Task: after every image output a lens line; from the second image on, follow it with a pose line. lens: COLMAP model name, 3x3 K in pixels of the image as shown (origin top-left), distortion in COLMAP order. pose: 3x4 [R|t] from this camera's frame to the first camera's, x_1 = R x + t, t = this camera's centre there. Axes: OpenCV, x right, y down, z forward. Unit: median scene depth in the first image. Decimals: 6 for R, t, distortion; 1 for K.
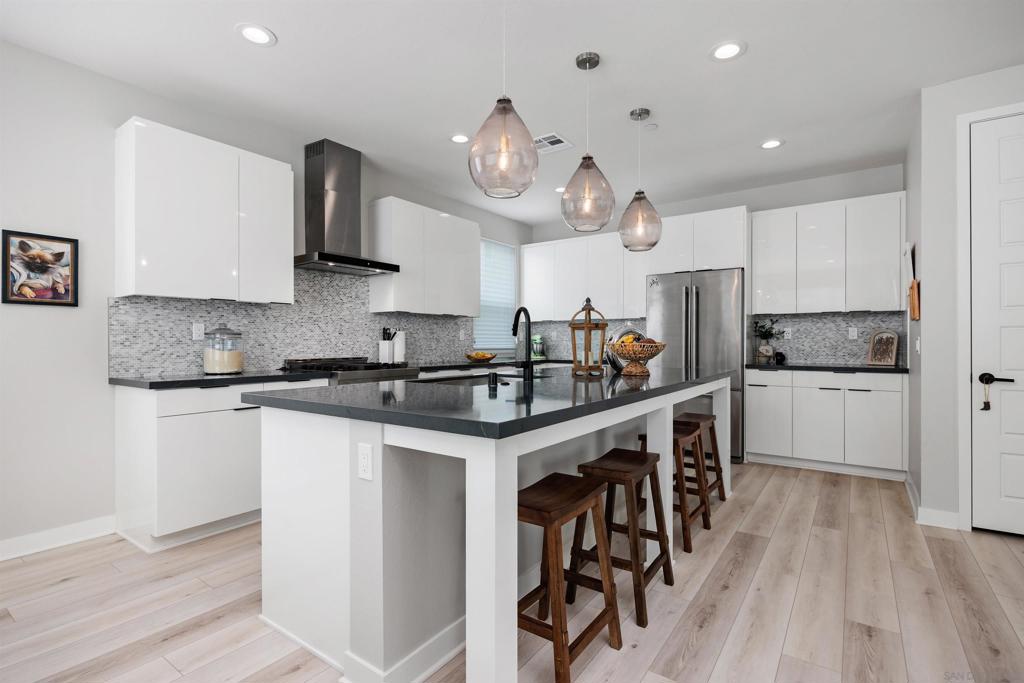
lens RADIAL K [[476.7, 0, 514.8], [0, 476.7, 343.4], [0, 0, 1]] dist [-0.002511, -0.000306]
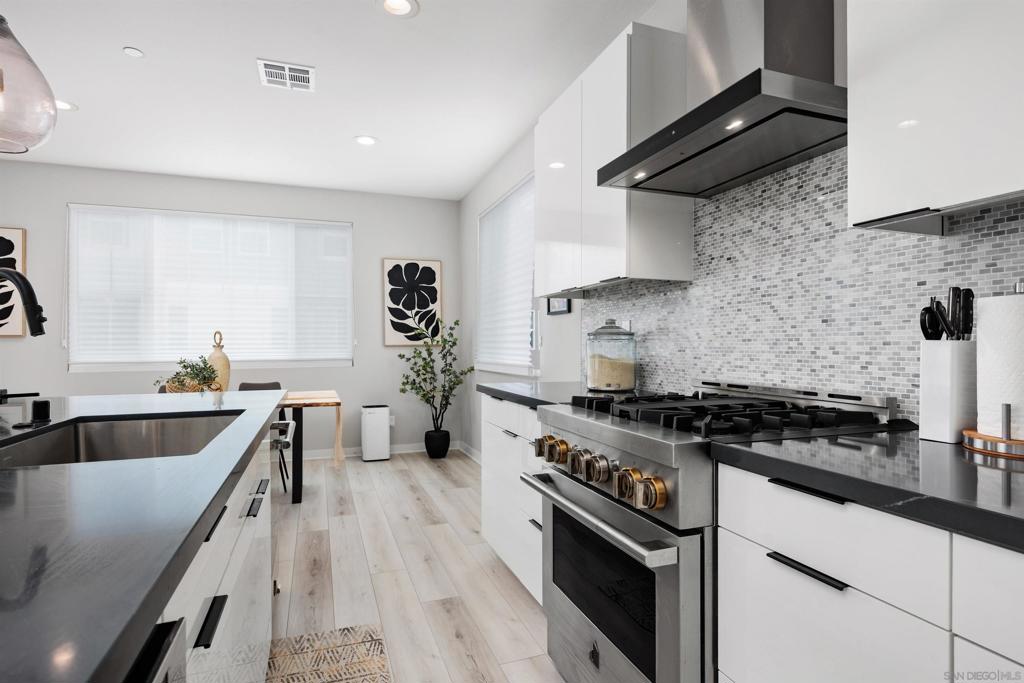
lens RADIAL K [[537.8, 0, 510.3], [0, 537.8, 344.9], [0, 0, 1]] dist [-0.001548, 0.000114]
pose [[-0.578290, 0.007347, -0.815798, 0.158481], [0.006309, 0.999970, 0.004534, -0.010765], [0.815807, -0.002525, -0.578319, 1.715627]]
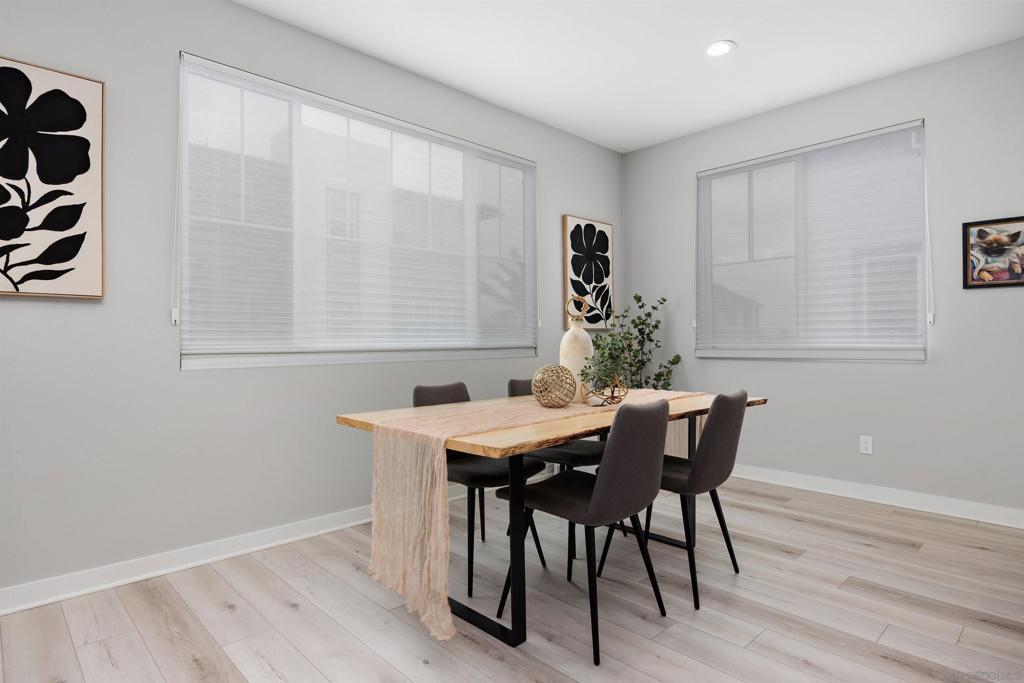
lens RADIAL K [[571.2, 0, 513.6], [0, 571.2, 341.0], [0, 0, 1]] dist [0.001907, -0.000490]
pose [[-0.192247, 0.003648, -0.981340, 0.436606], [0.004167, 0.999987, 0.002901, 0.029694], [0.981338, -0.003531, -0.192260, 0.203654]]
